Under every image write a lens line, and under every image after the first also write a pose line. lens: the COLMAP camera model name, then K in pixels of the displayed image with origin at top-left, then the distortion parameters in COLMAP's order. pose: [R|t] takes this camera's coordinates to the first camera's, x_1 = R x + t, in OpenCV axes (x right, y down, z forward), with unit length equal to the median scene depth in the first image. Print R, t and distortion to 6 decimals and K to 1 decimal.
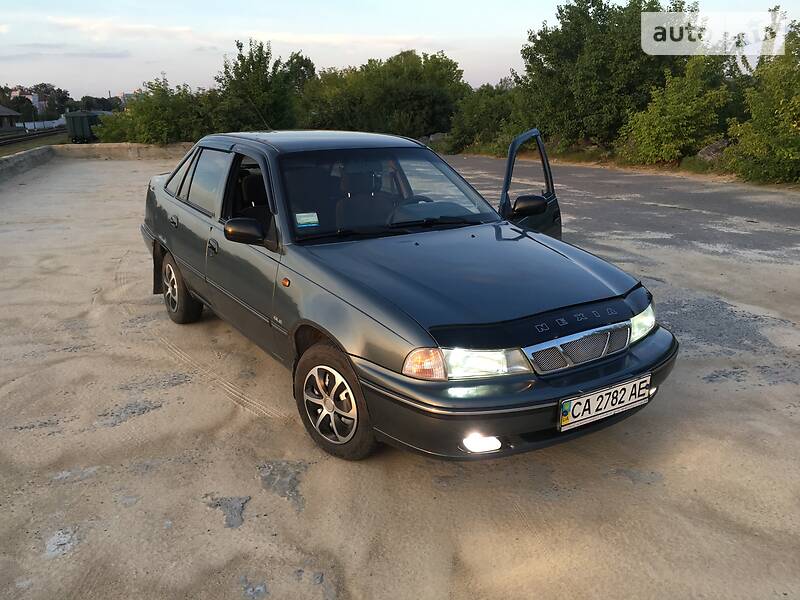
lens RADIAL K [[682.8, 0, 397.6], [0, 682.8, 302.1], [0, 0, 1]] dist [0.069351, -0.076220]
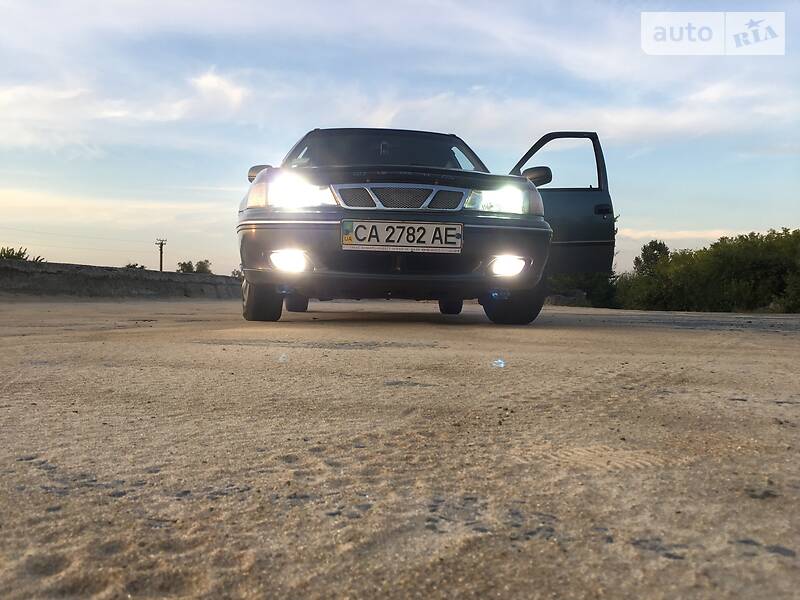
lens RADIAL K [[682.8, 0, 399.7], [0, 682.8, 300.3], [0, 0, 1]] dist [0.069351, -0.076220]
pose [[0.873949, 0.030660, -0.485049, 0.477324], [-0.159876, 0.960602, -0.227342, 0.280726], [0.458968, 0.276233, 0.844419, 0.073024]]
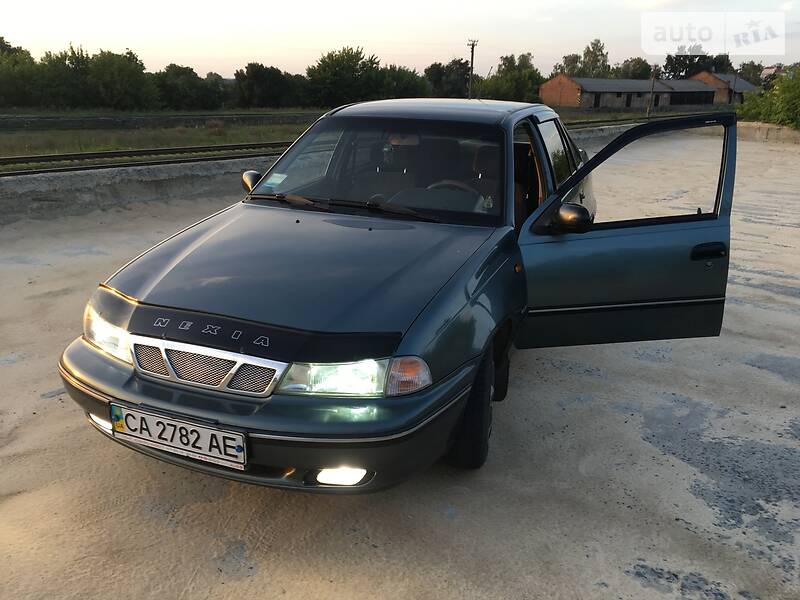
lens RADIAL K [[682.8, 0, 397.2], [0, 682.8, 302.3], [0, 0, 1]] dist [0.069351, -0.076220]
pose [[0.567204, 0.273309, -0.776905, 0.600852], [-0.250195, 0.955930, 0.153626, -0.111658], [0.784654, 0.107241, 0.610588, 0.403684]]
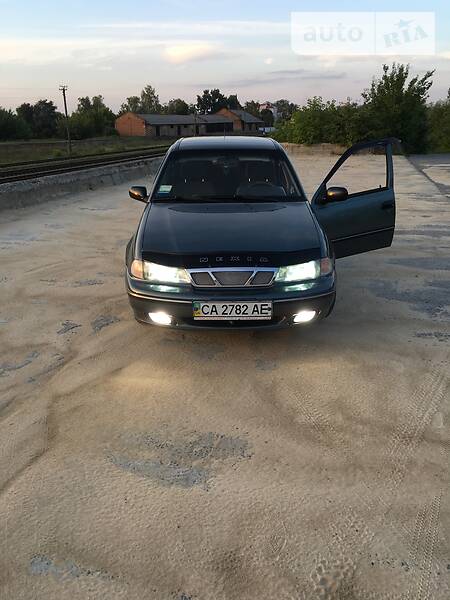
lens RADIAL K [[512.1, 0, 225.7], [0, 512.1, 301.5], [0, 0, 1]] dist [0.069351, -0.076220]
pose [[0.847075, 0.182928, -0.499001, 0.522143], [-0.148021, 0.982952, 0.109068, -0.004481], [0.510445, -0.018526, 0.859711, -0.035883]]
